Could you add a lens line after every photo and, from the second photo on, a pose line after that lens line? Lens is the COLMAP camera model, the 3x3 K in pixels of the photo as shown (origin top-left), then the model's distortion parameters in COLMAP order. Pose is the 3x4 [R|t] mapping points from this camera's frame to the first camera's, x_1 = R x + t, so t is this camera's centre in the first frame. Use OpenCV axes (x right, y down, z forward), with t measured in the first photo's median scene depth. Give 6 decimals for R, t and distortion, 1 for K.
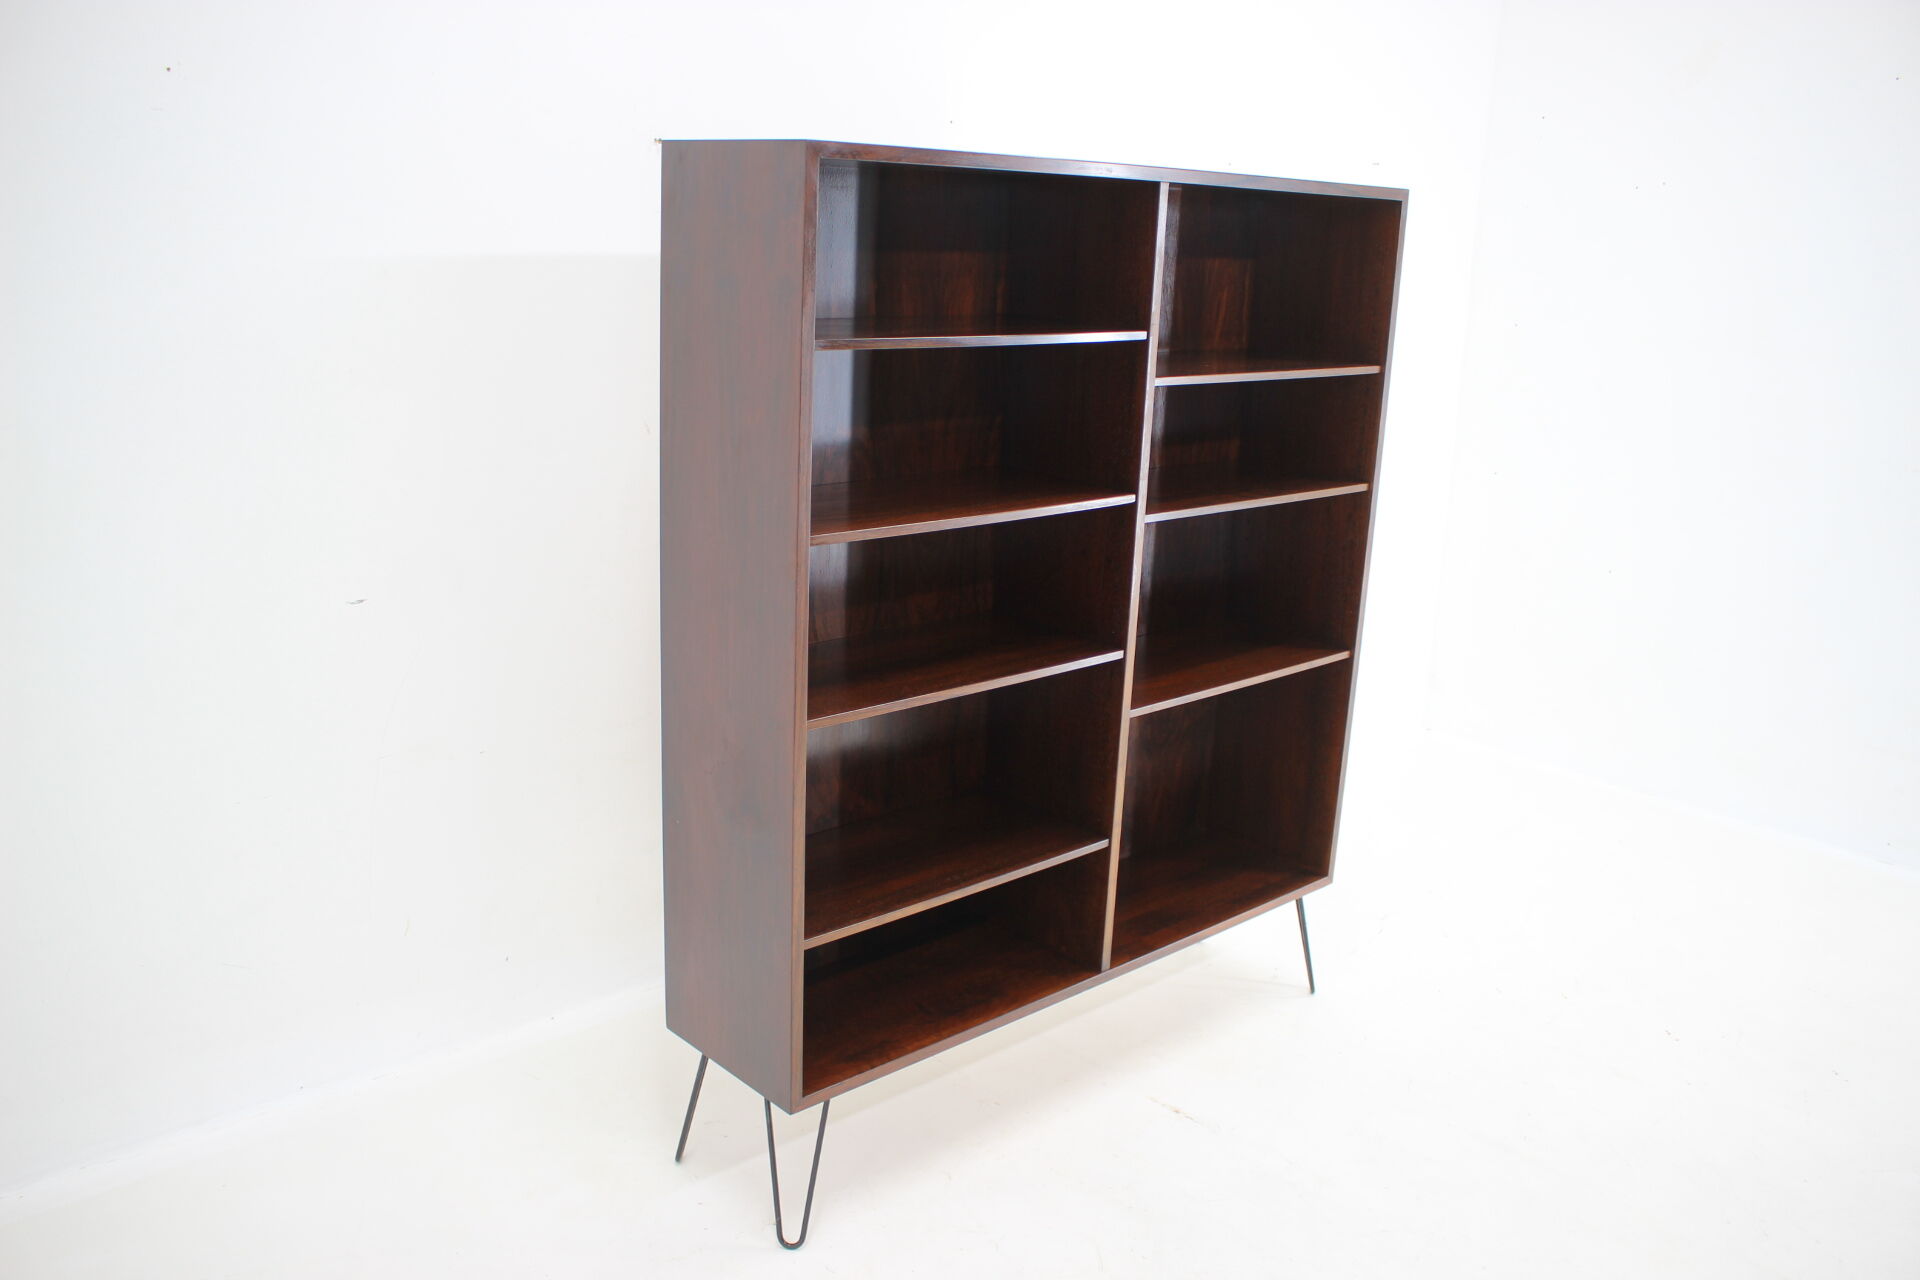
lens RADIAL K [[1620.3, 0, 960.0], [0, 1620.3, 640.0], [0, 0, 1]] dist [-0.112544, 0.003034]
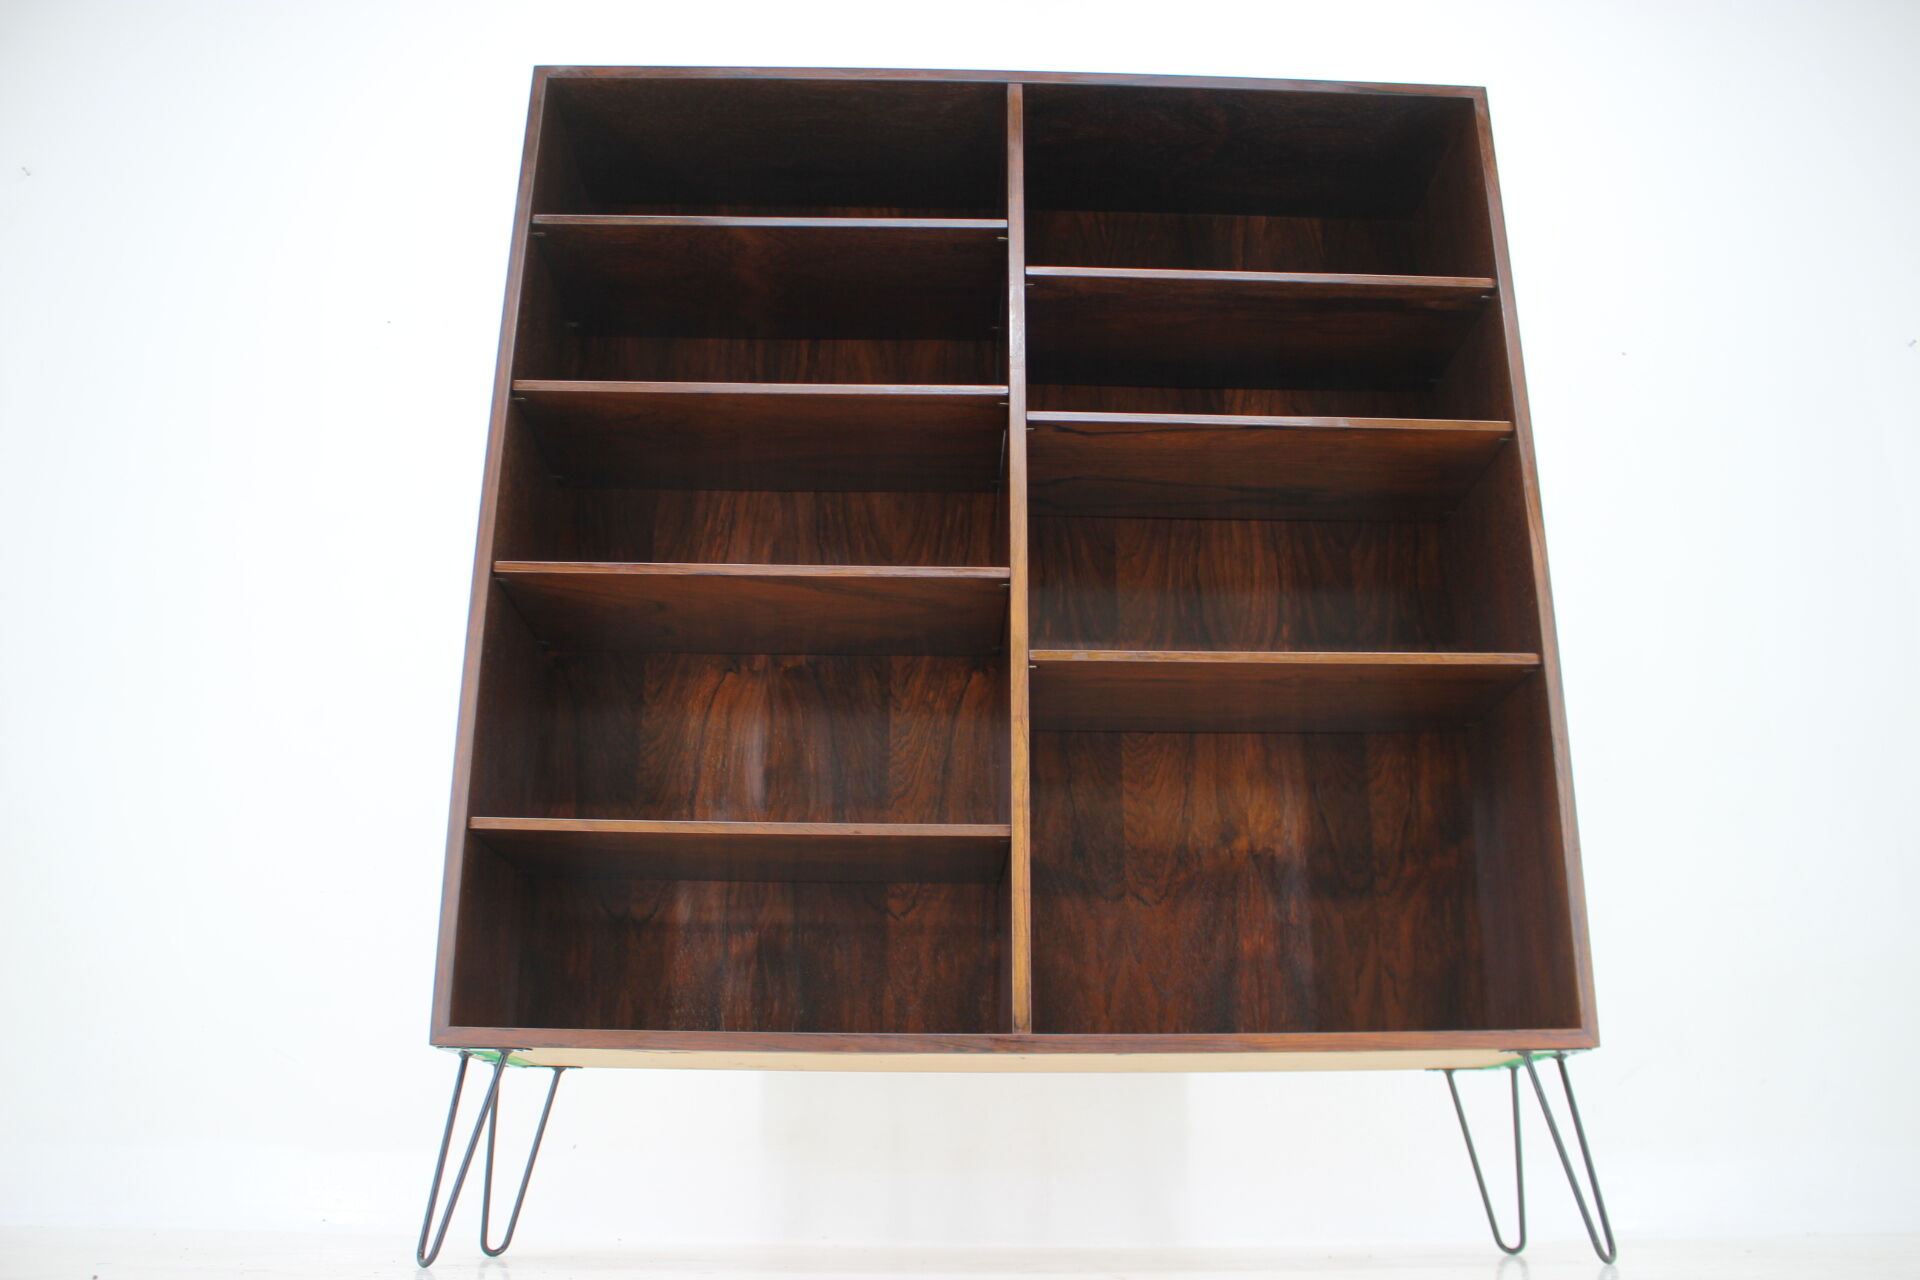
lens RADIAL K [[1603.5, 0, 960.0], [0, 1603.5, 640.0], [0, 0, 1]] dist [-0.144169, 0.114349]
pose [[0.747642, -0.252038, -0.614417, 0.530134], [-0.144762, 0.841086, -0.521170, 0.424978], [0.648133, 0.478592, 0.592346, 0.530868]]
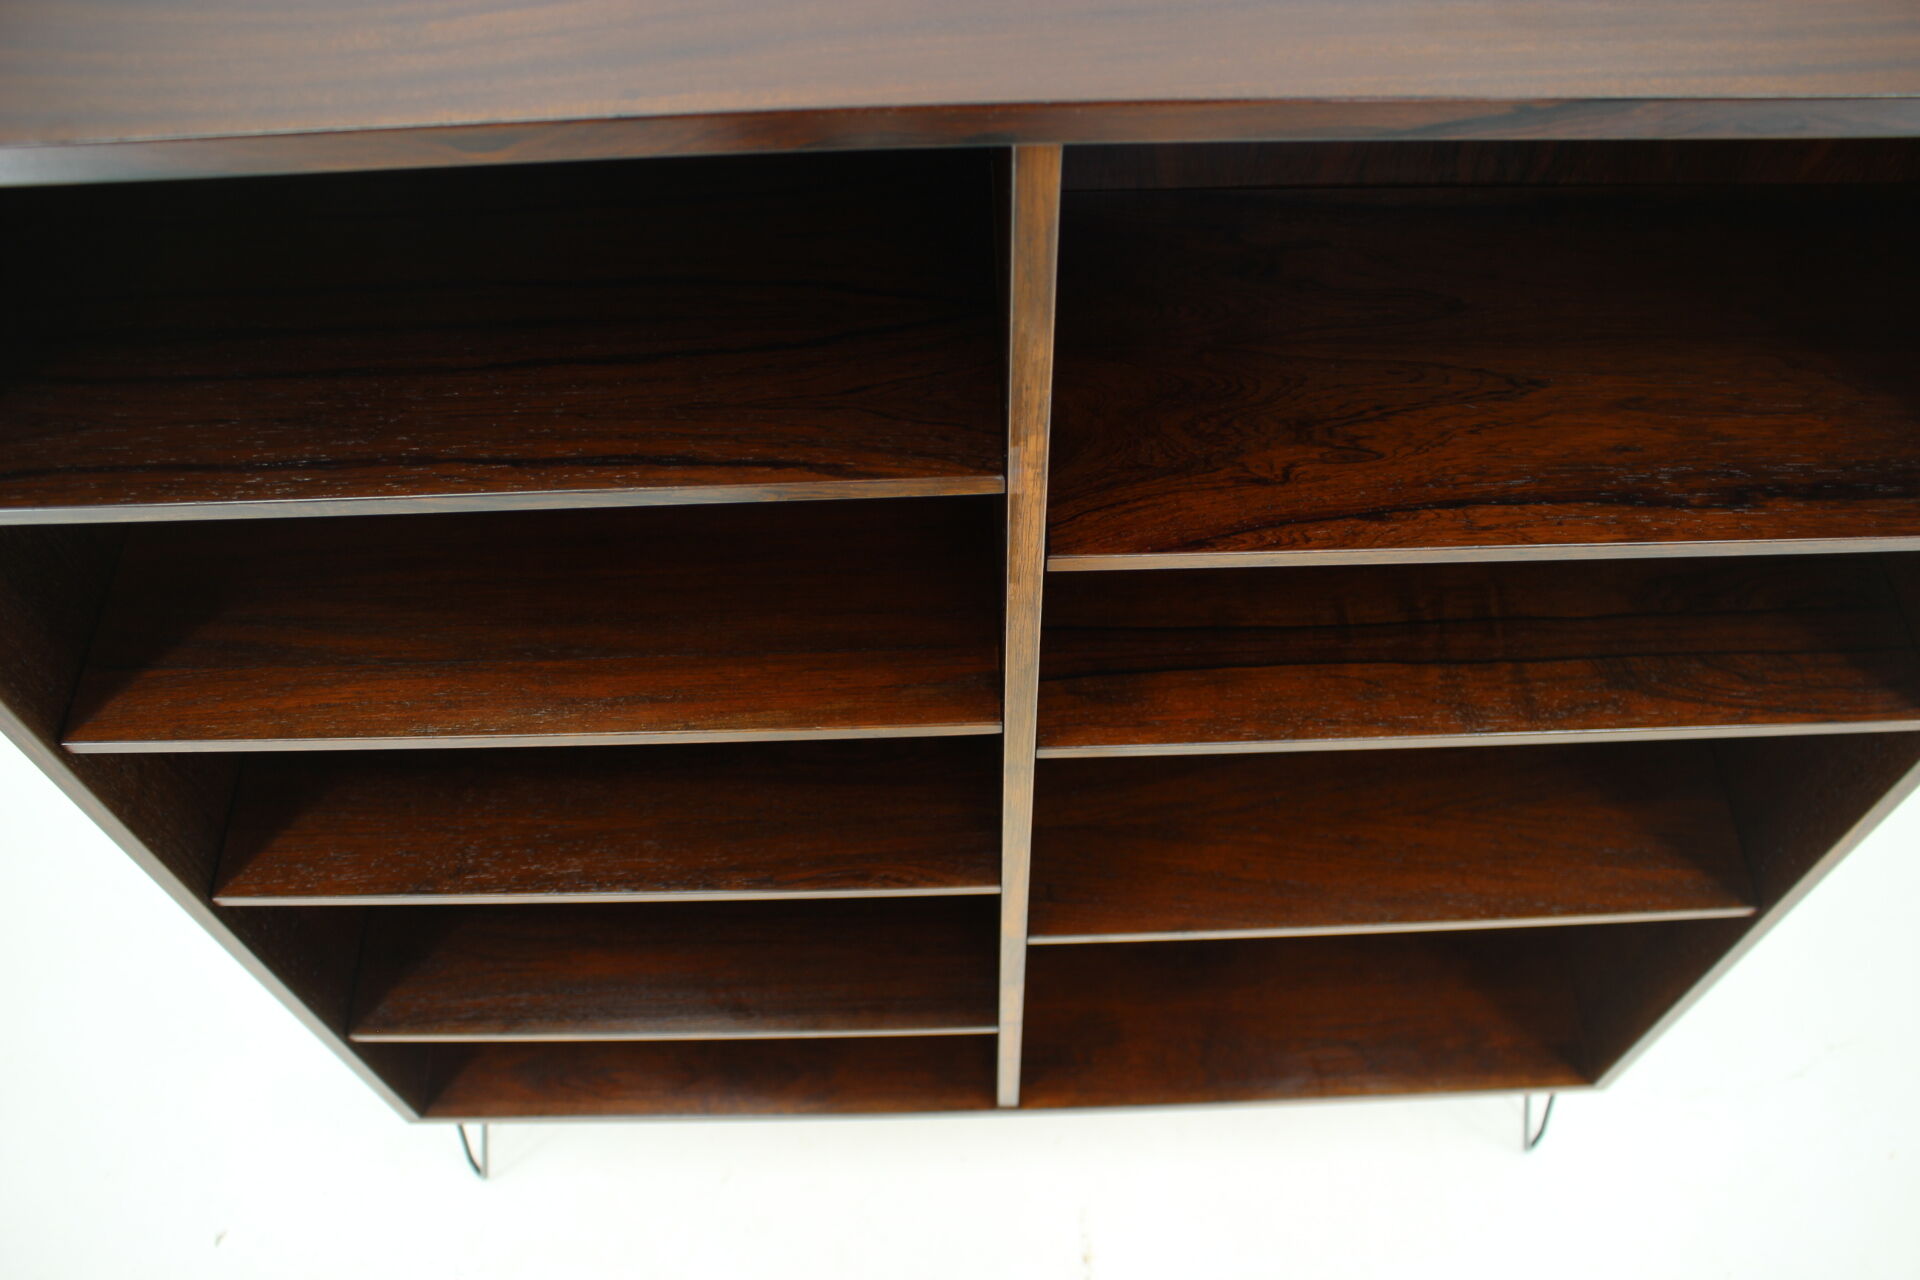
lens RADIAL K [[1603.5, 0, 960.0], [0, 1603.5, 640.0], [0, 0, 1]] dist [-0.144169, 0.114349]
pose [[0.743394, 0.523724, -0.416026, 0.248446], [-0.126393, 0.720790, 0.681533, -0.367027], [0.656803, -0.454065, 0.602026, 0.711013]]
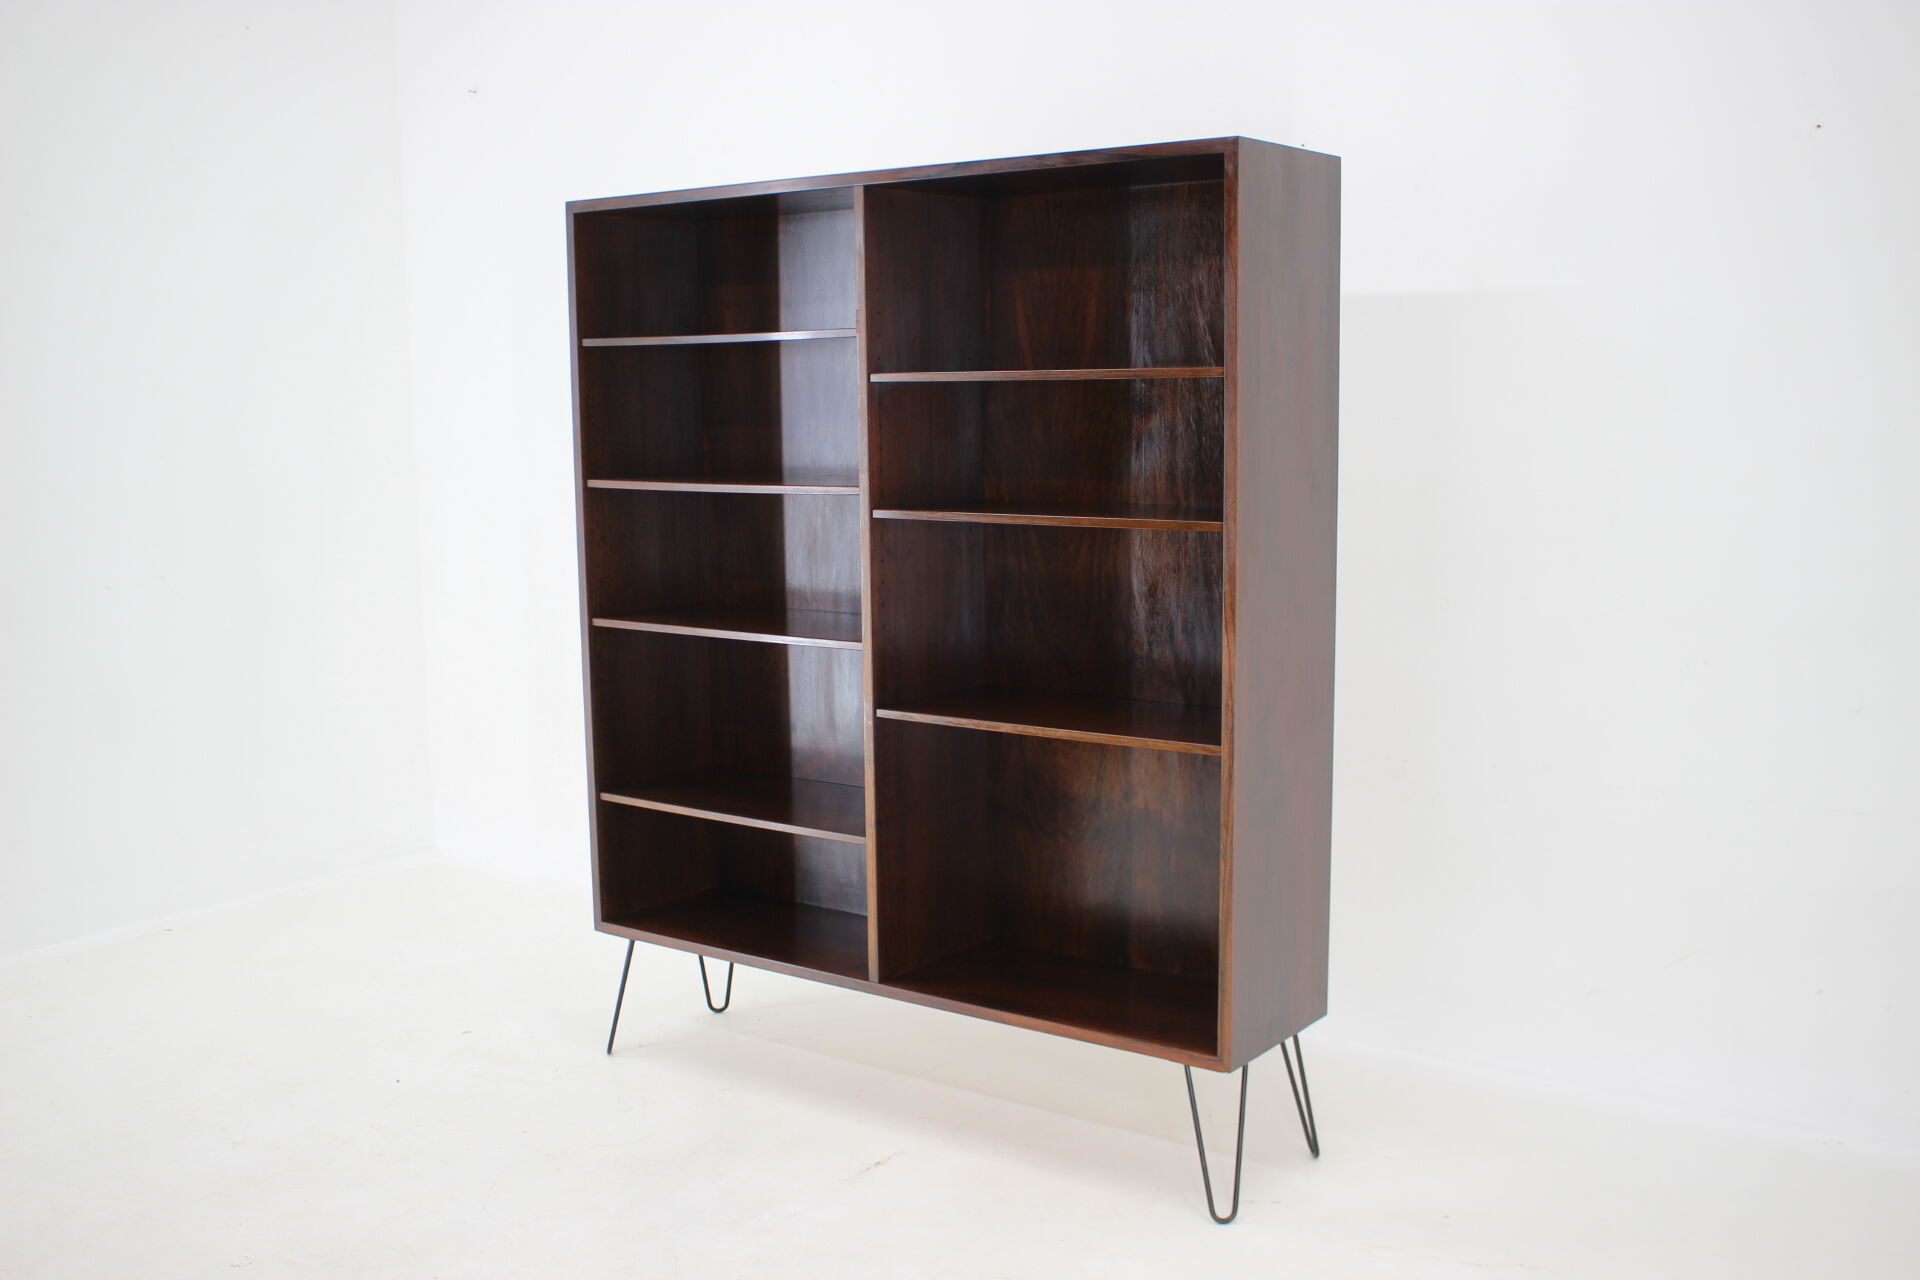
lens RADIAL K [[1935.5, 0, 967.7], [0, 1935.5, 639.3], [0, 0, 1]] dist [-0.082309, 0.009128]
pose [[0.184732, 0.080525, -0.979484, 1.264688], [-0.236688, 0.970948, 0.035184, -0.052590], [0.953862, 0.225333, 0.198425, 0.797083]]
